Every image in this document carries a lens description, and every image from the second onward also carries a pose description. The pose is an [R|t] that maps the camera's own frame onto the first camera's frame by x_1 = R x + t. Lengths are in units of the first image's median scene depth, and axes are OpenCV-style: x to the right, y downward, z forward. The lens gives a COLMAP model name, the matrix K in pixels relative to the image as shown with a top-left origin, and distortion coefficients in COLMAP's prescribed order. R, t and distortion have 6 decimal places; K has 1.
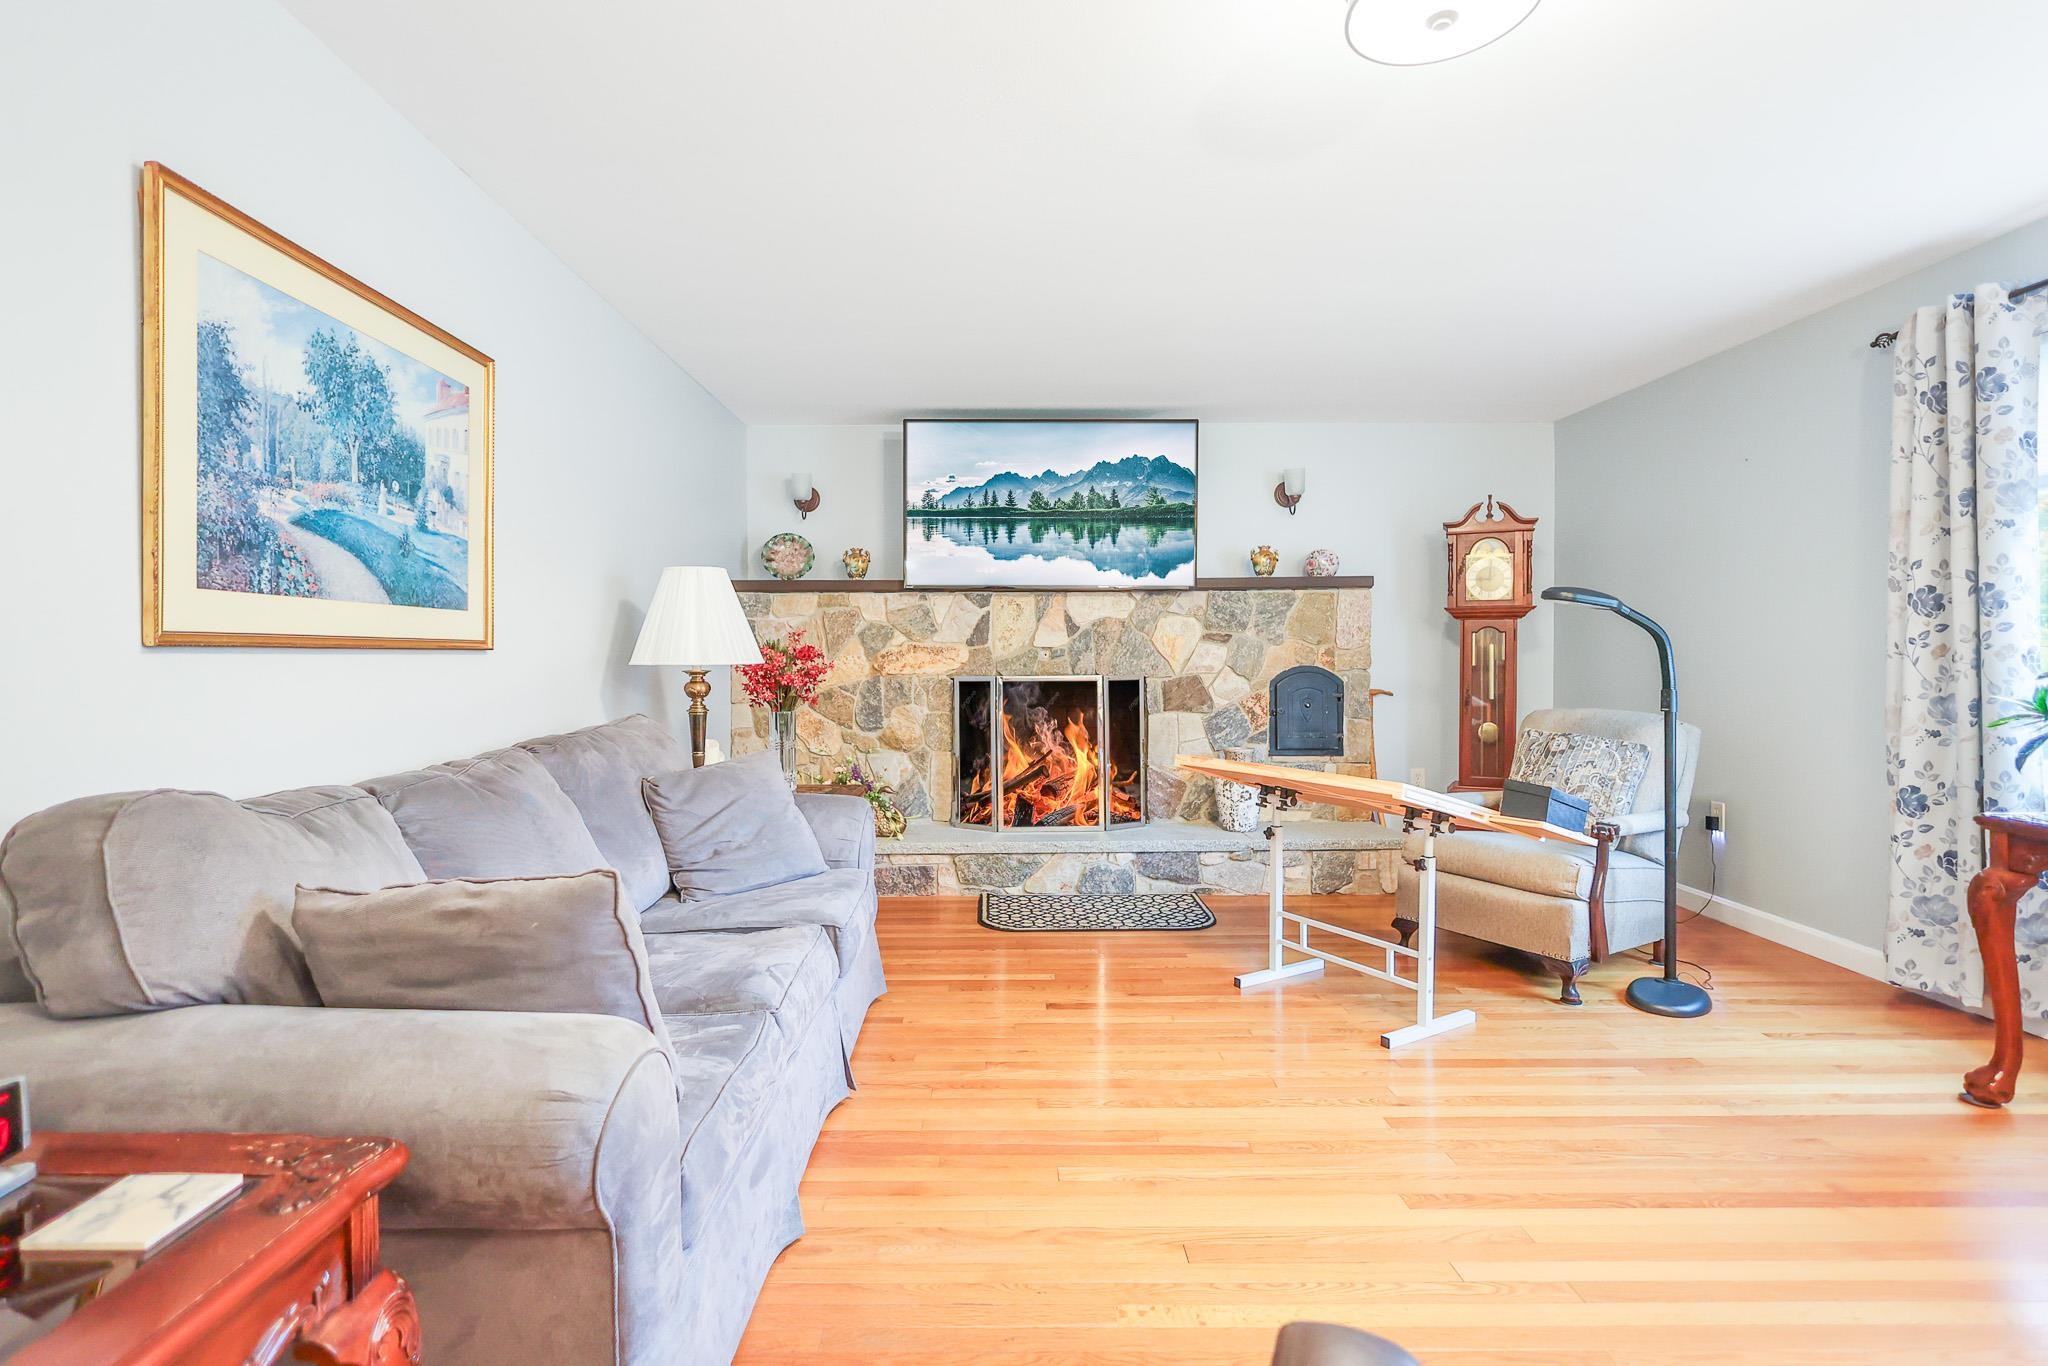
lens RADIAL K [[986.2, 0, 1000.3], [0, 986.2, 673.2], [0, 0, 1]] dist [-0.003015, 0.001755]
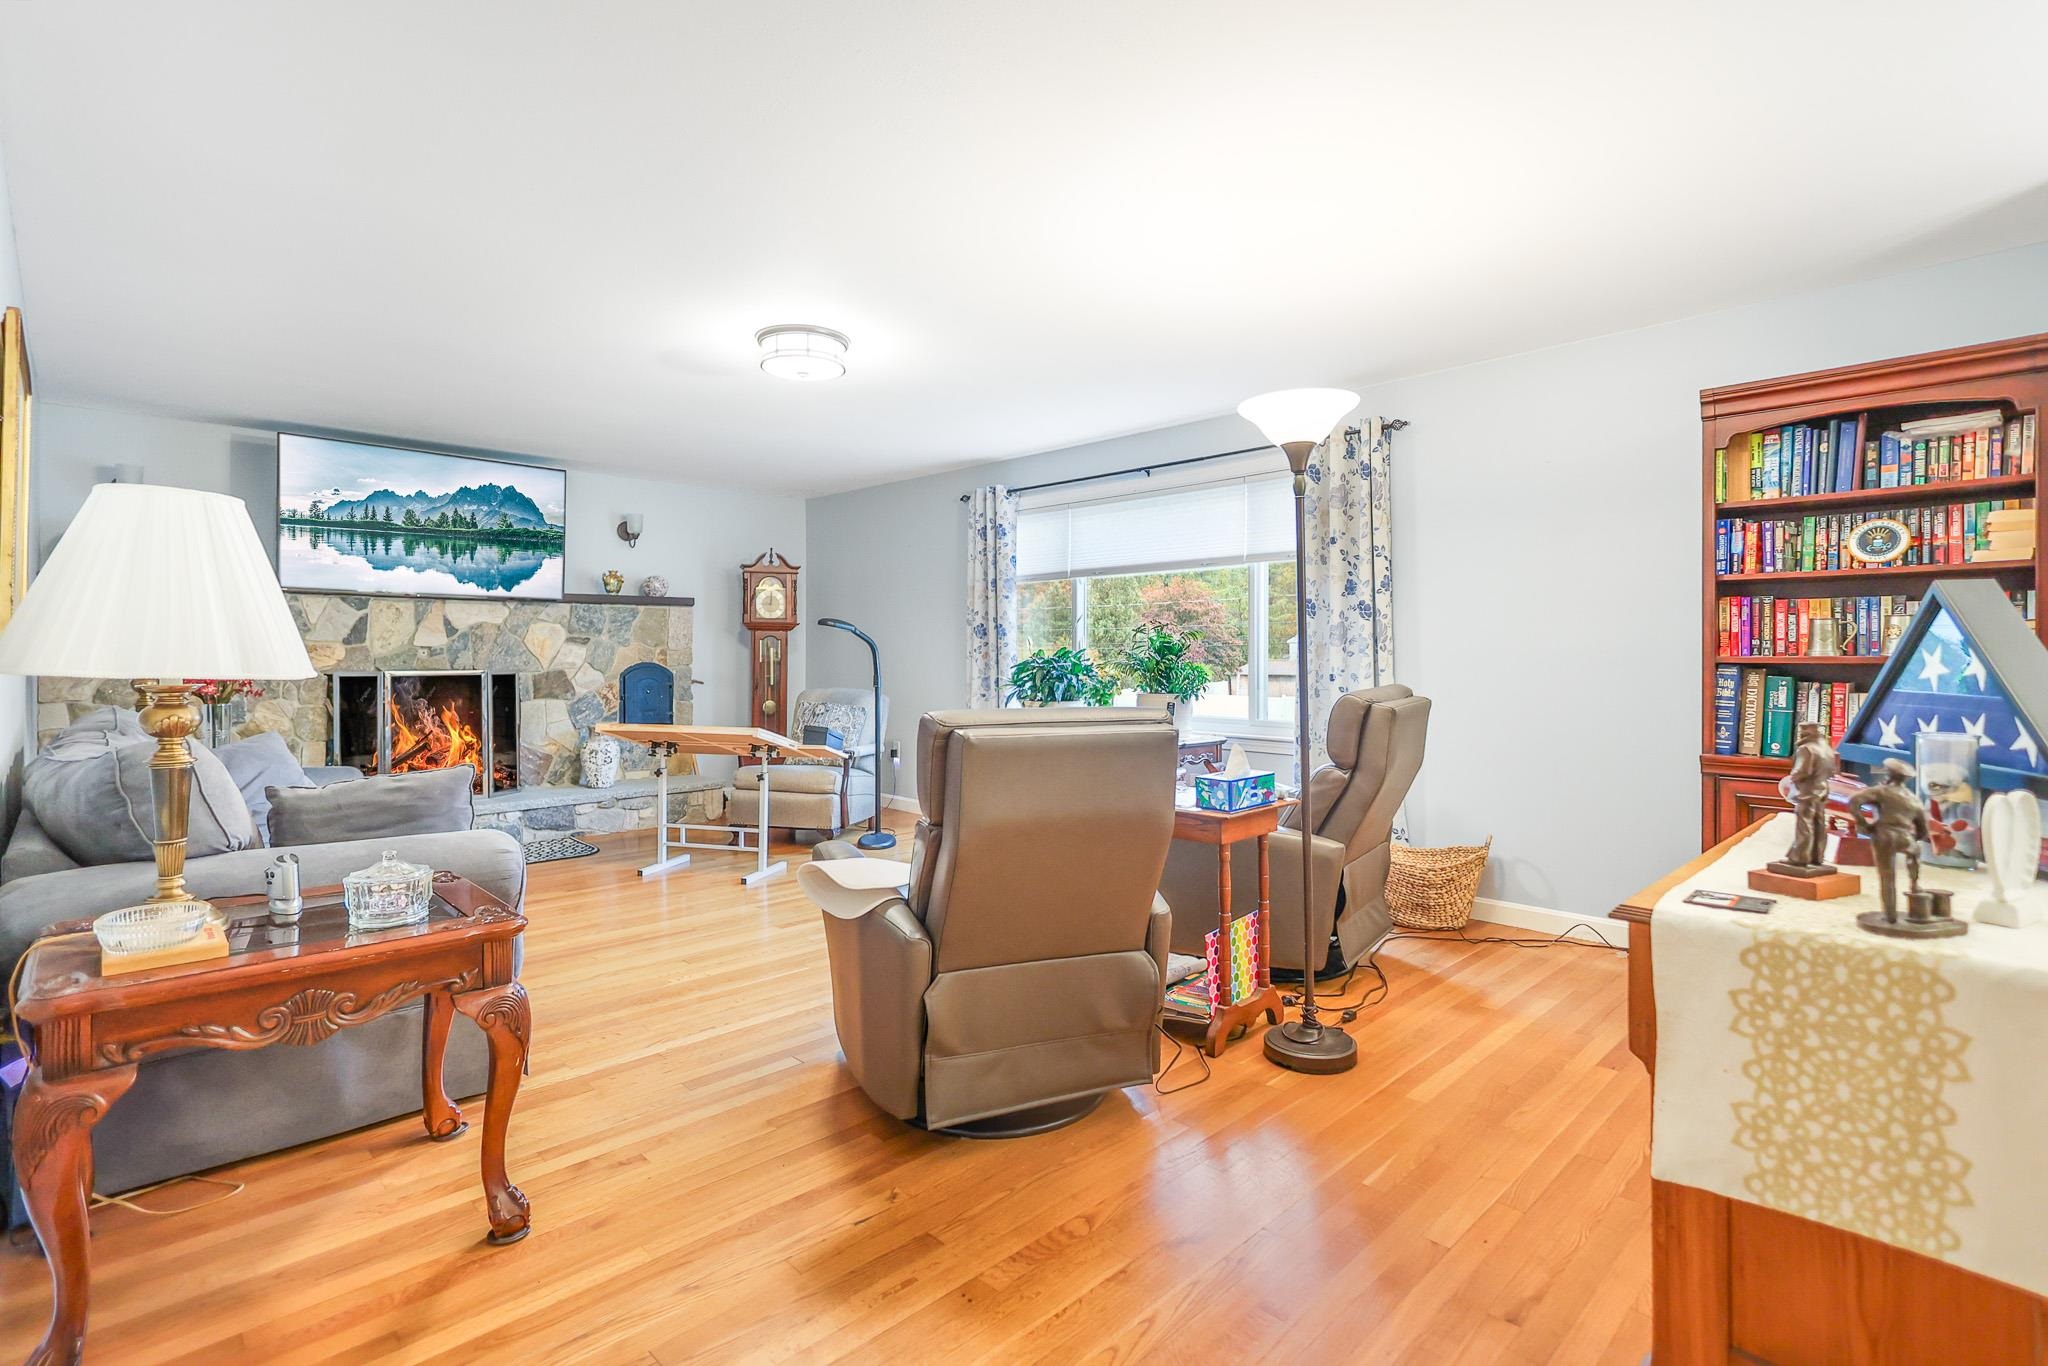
lens RADIAL K [[986.2, 0, 1028.3], [0, 986.2, 668.2], [0, 0, 1]] dist [-0.003015, 0.001755]
pose [[0.715881, -0.004963, 0.698204, -0.268908], [0.005382, 0.999984, 0.001590, 0.001249], [-0.698201, 0.002619, 0.715897, -0.342804]]
